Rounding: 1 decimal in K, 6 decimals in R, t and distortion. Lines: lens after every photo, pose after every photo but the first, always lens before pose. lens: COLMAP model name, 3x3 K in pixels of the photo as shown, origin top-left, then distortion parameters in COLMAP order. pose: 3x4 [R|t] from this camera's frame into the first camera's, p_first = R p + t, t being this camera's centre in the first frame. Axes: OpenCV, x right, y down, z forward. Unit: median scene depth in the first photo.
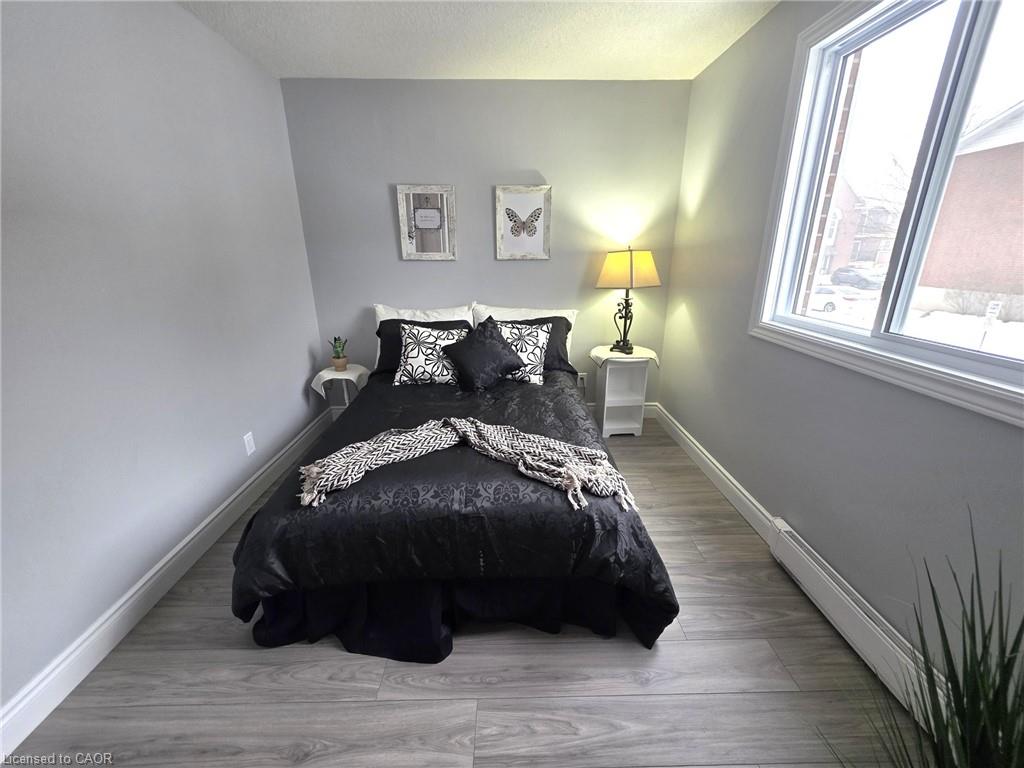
lens RADIAL K [[416.5, 0, 514.3], [0, 416.5, 382.1], [0, 0, 1]] dist [0.000193, 0.000133]
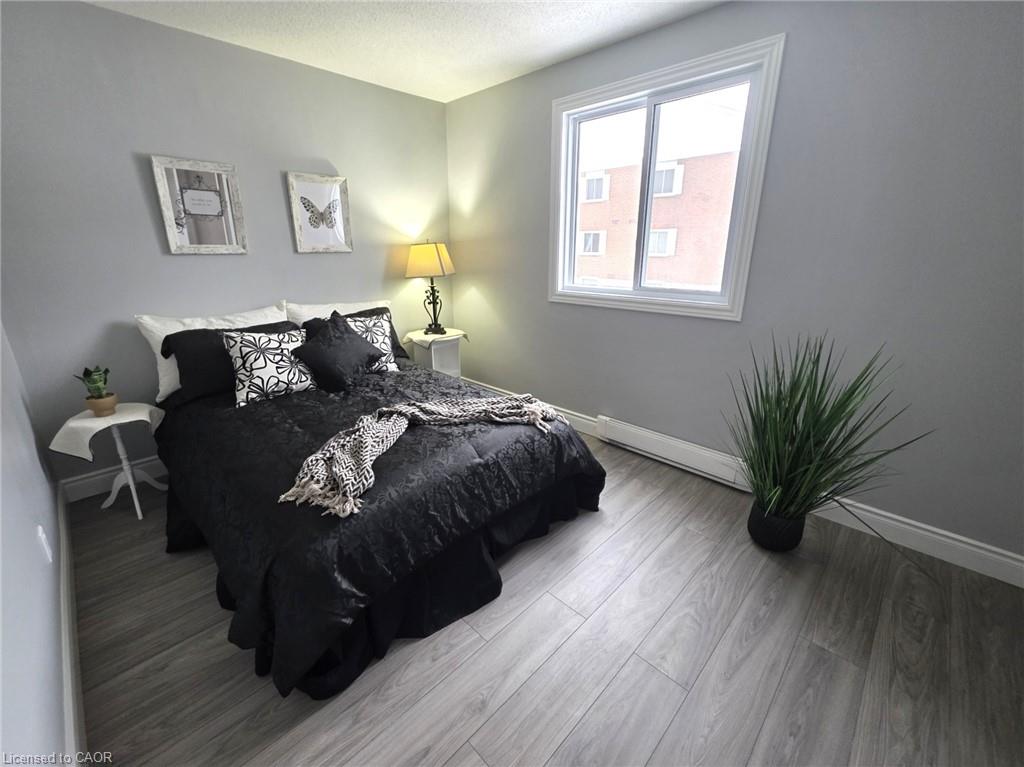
lens RADIAL K [[416.5, 0, 514.3], [0, 416.5, 381.6], [0, 0, 1]] dist [0.000193, 0.000133]
pose [[0.722178, -0.214271, 0.657683, -0.420899], [0.214485, 0.973314, 0.081584, 0.008621], [-0.657614, 0.082145, 0.748864, 0.033229]]
